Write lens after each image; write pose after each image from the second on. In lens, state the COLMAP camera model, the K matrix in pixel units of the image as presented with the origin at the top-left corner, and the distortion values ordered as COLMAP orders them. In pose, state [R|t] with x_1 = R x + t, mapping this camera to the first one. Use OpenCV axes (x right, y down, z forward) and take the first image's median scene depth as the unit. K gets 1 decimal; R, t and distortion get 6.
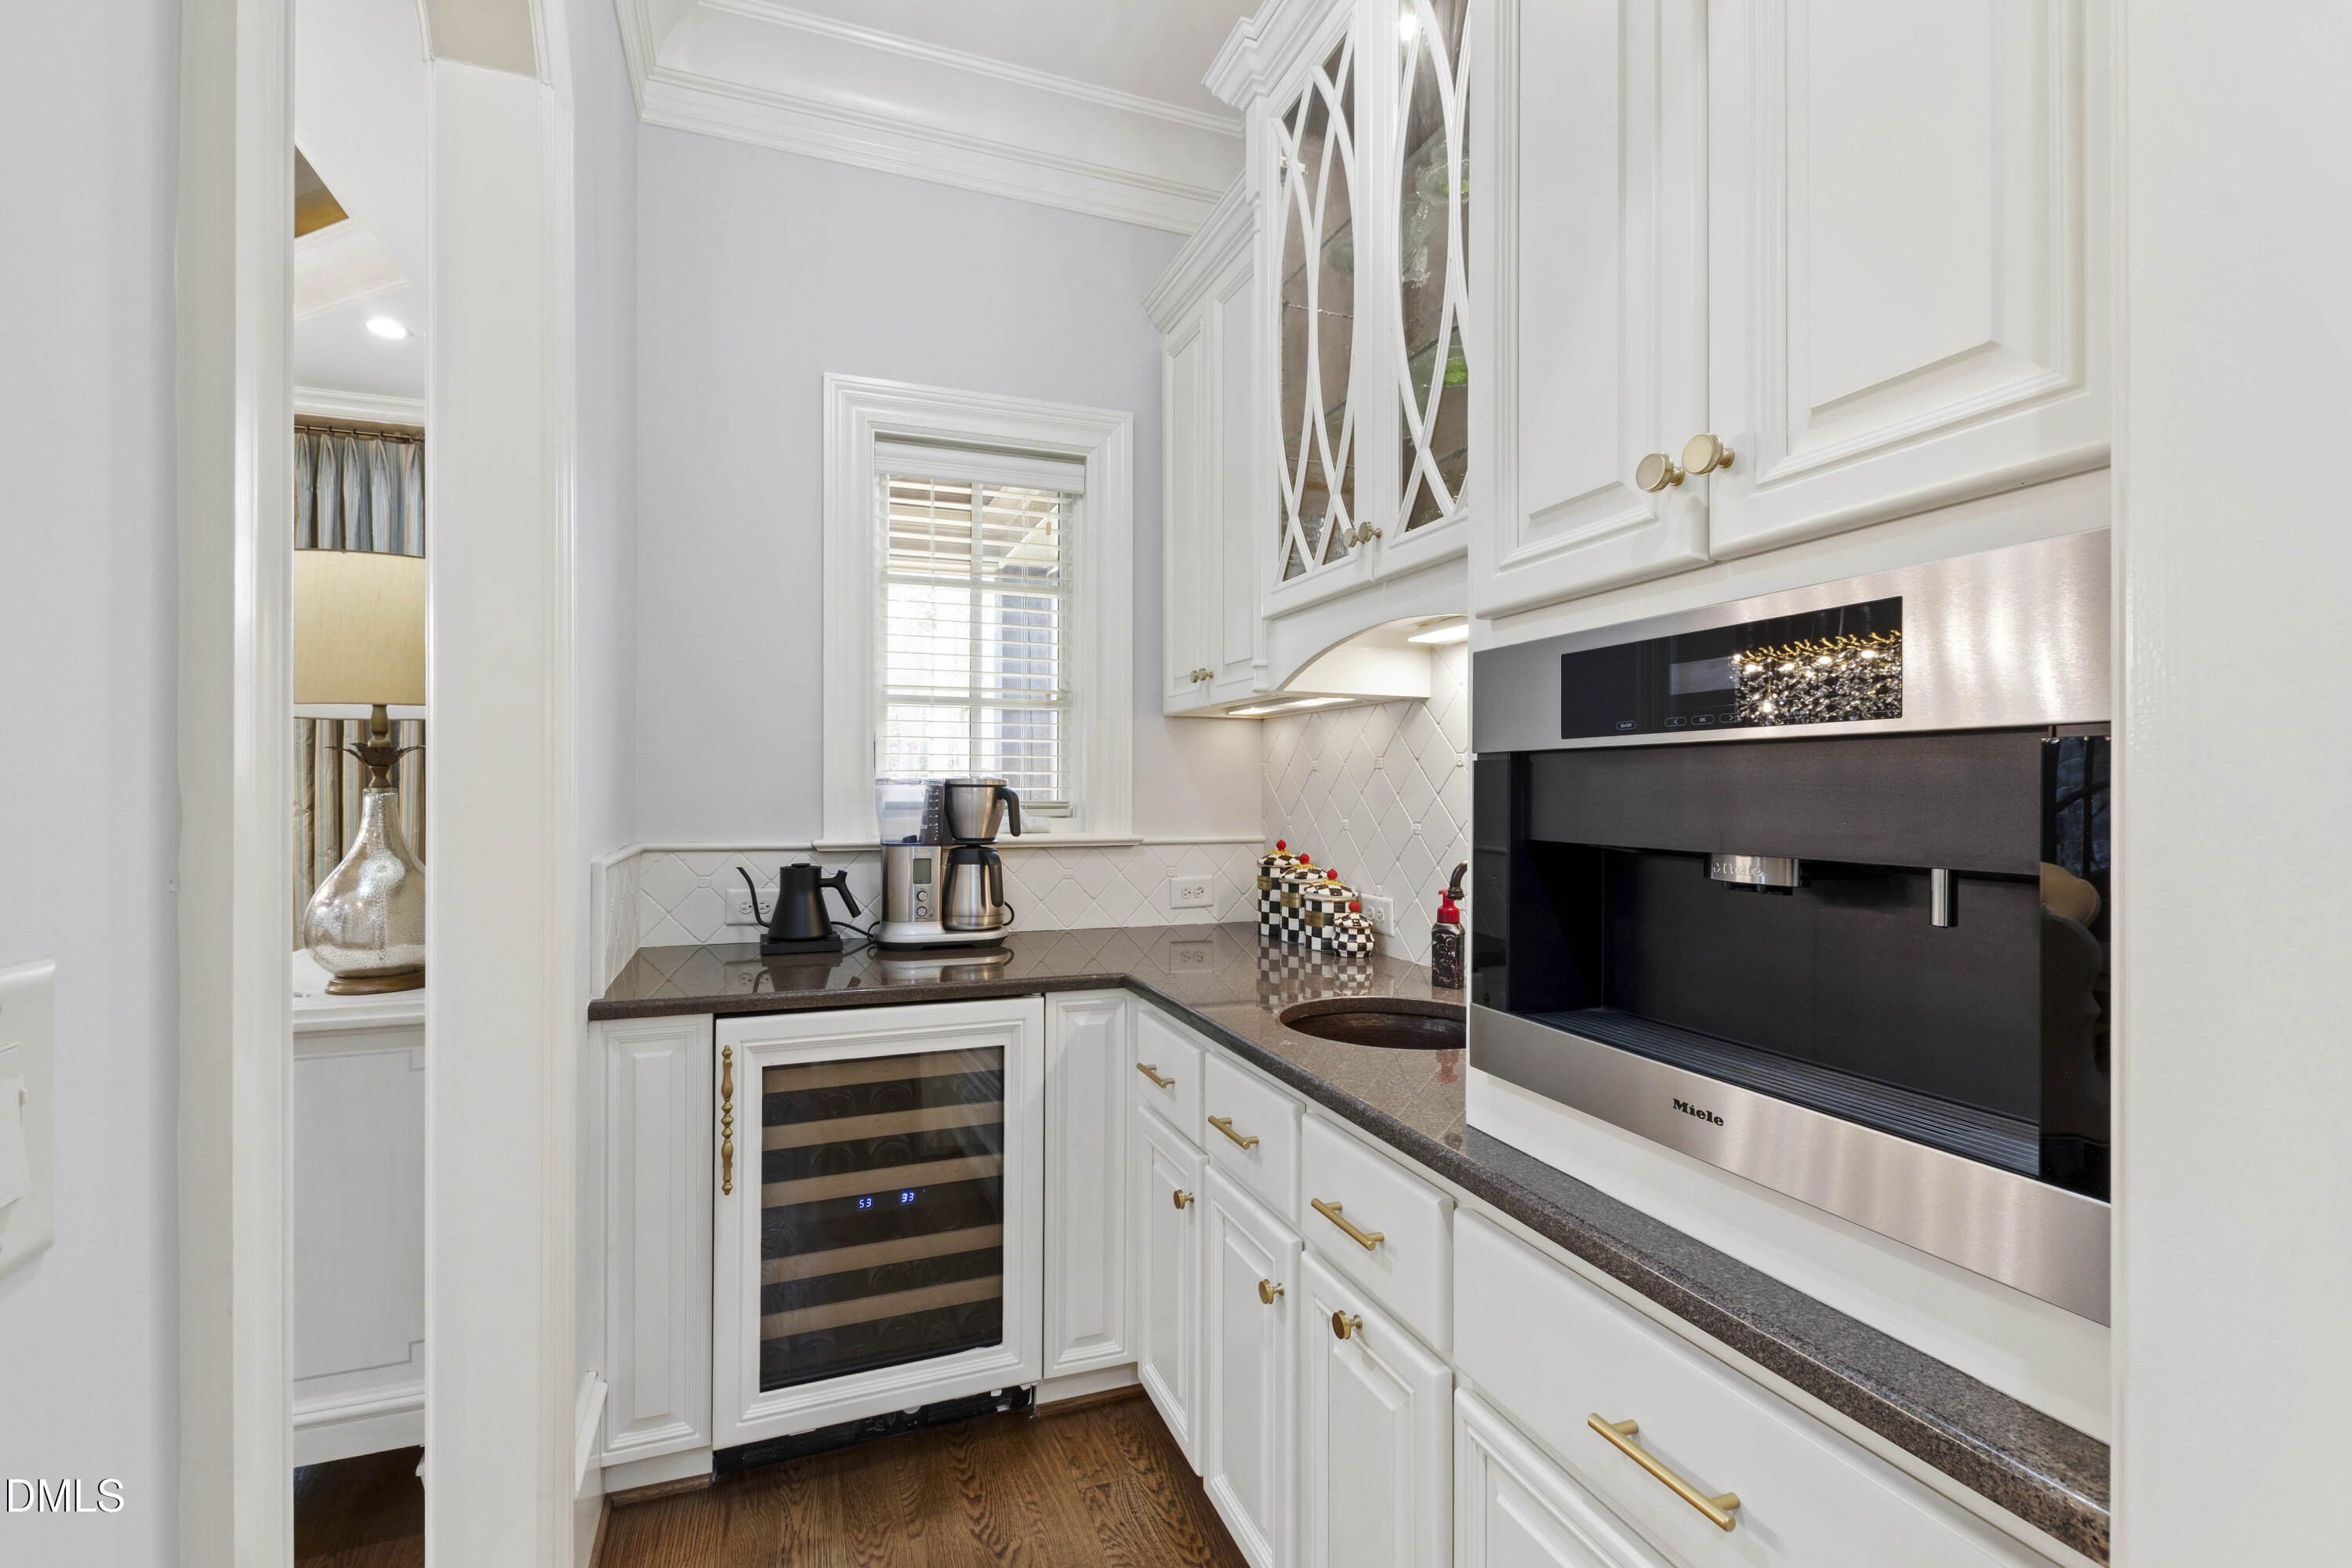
lens RADIAL K [[1029.3, 0, 1152.8], [0, 1029.3, 786.6], [0, 0, 1]] dist [0.009090, -0.005509]
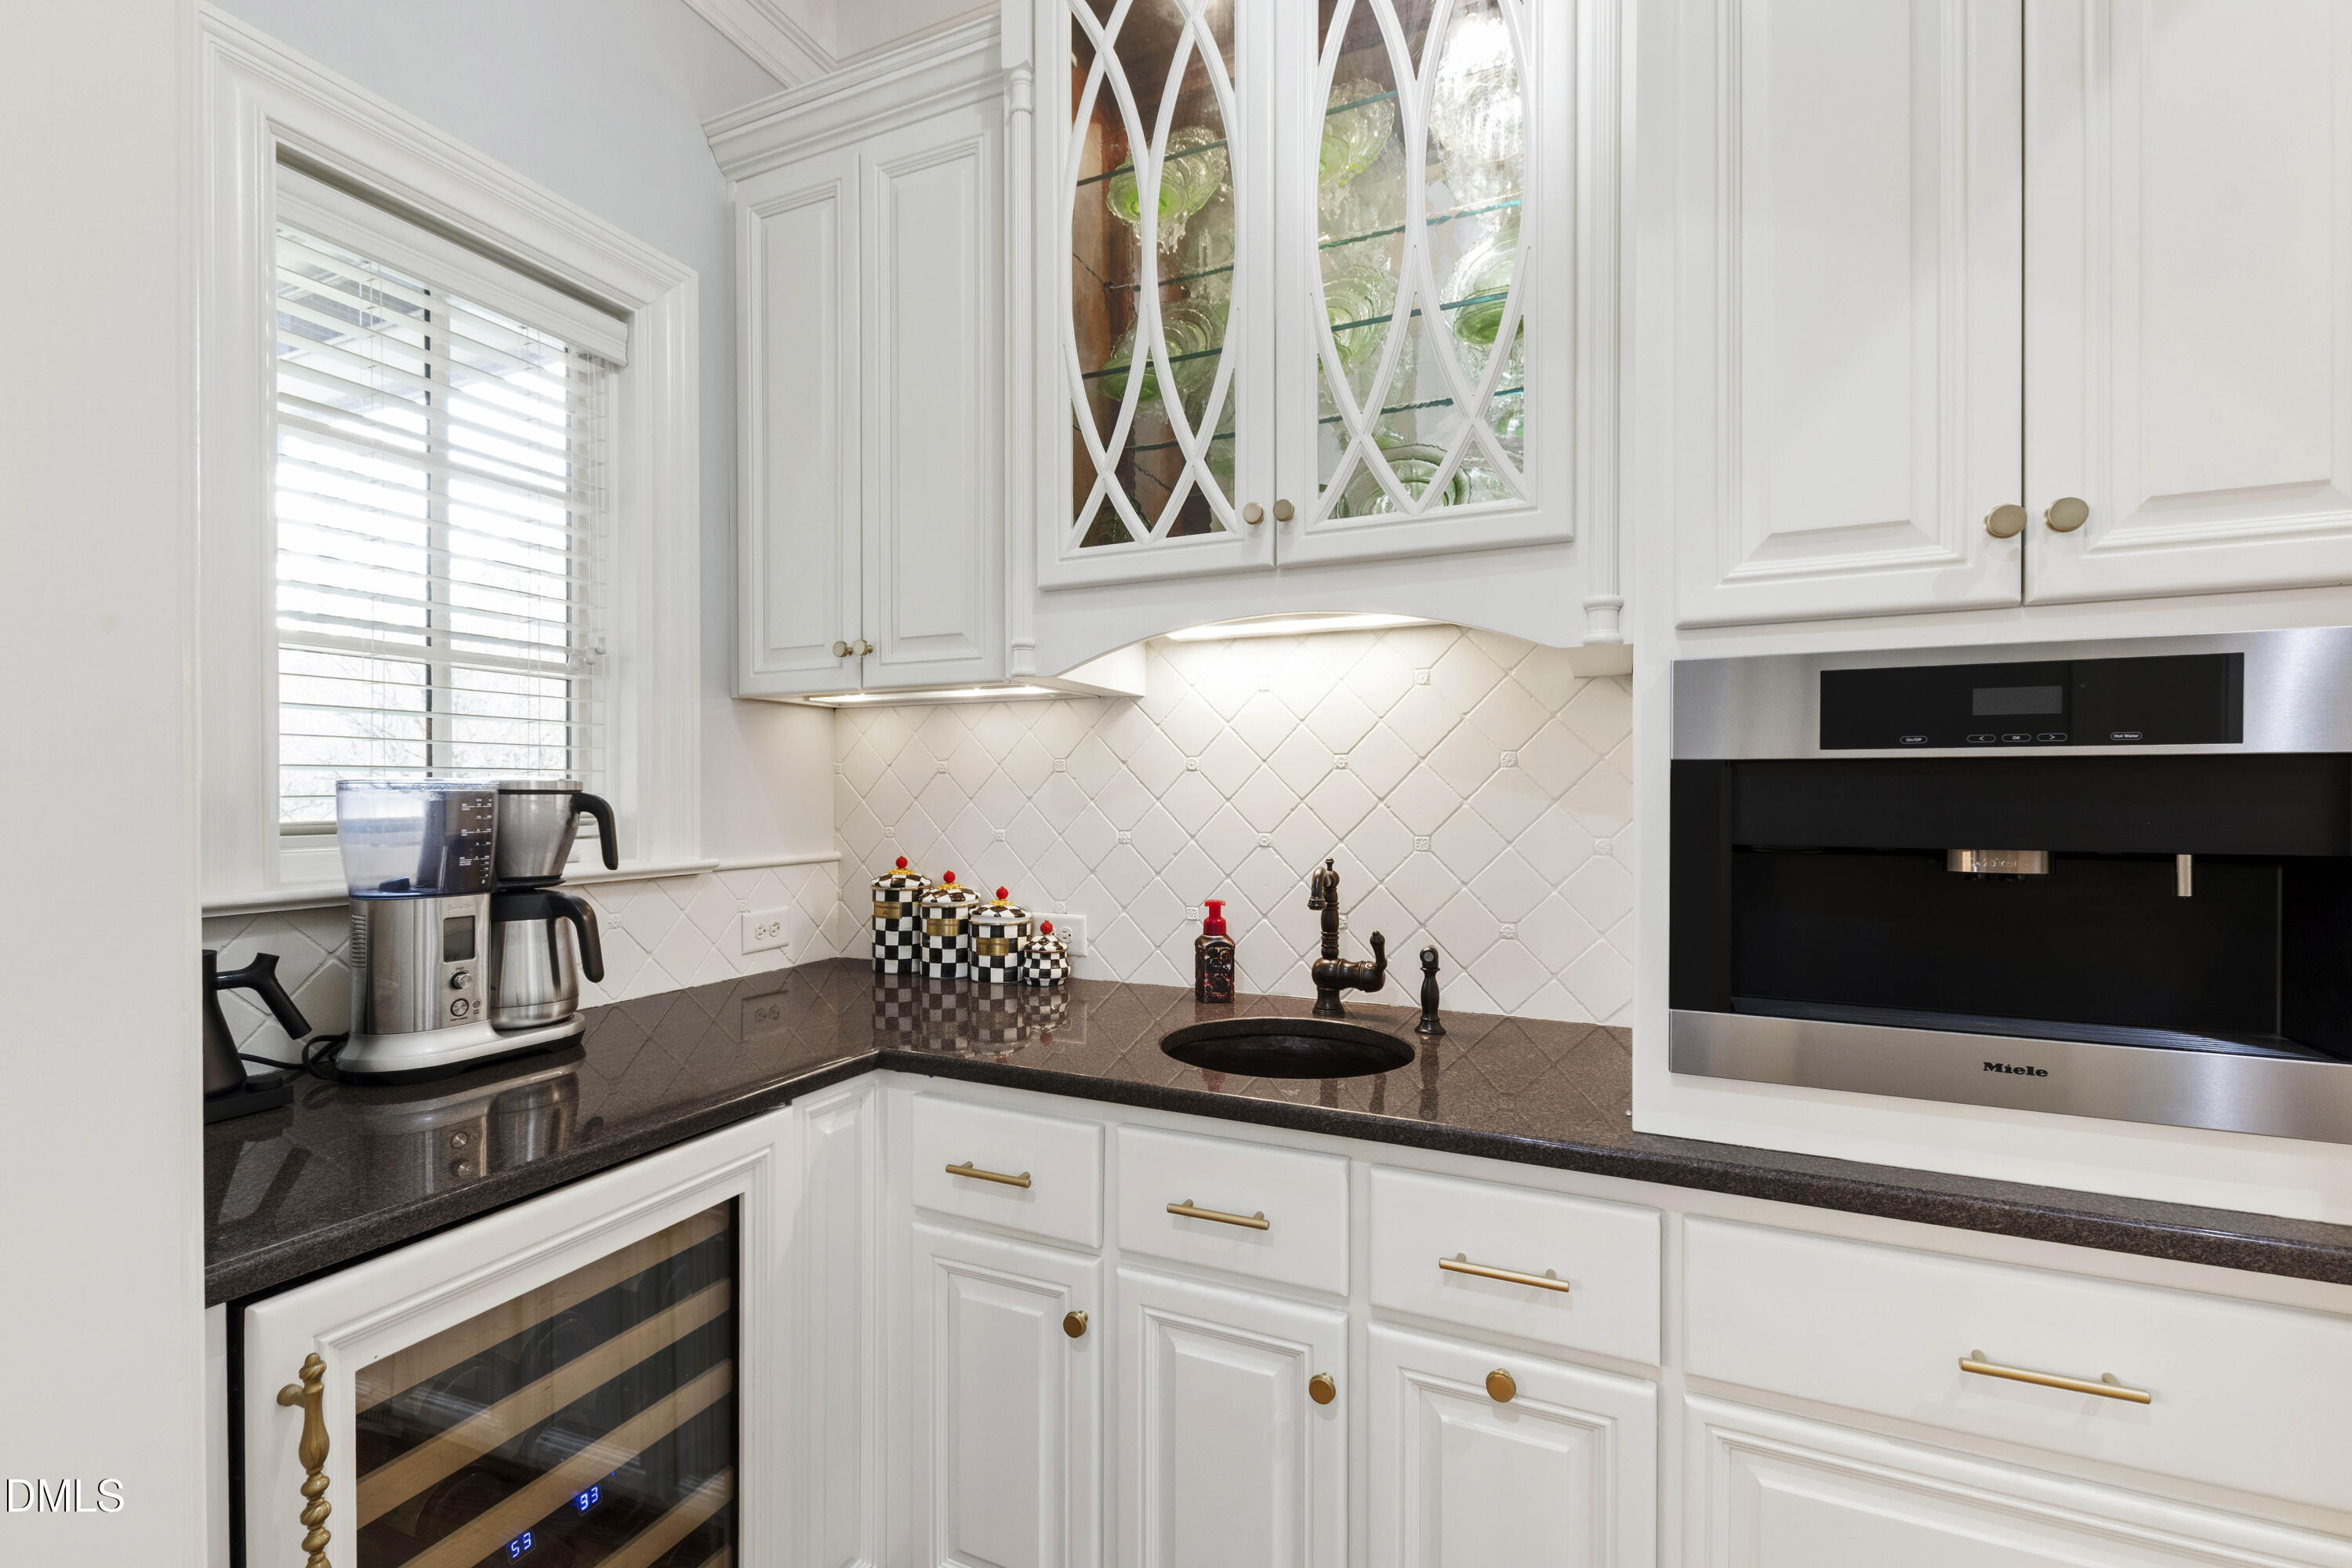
lens RADIAL K [[1029.3, 0, 1163.4], [0, 1029.3, 794.9], [0, 0, 1]] dist [0.009090, -0.005509]
pose [[0.704354, -0.004331, 0.709836, -0.353352], [0.000346, 0.999983, 0.005759, -0.002359], [-0.709849, -0.003811, 0.704343, 0.303622]]
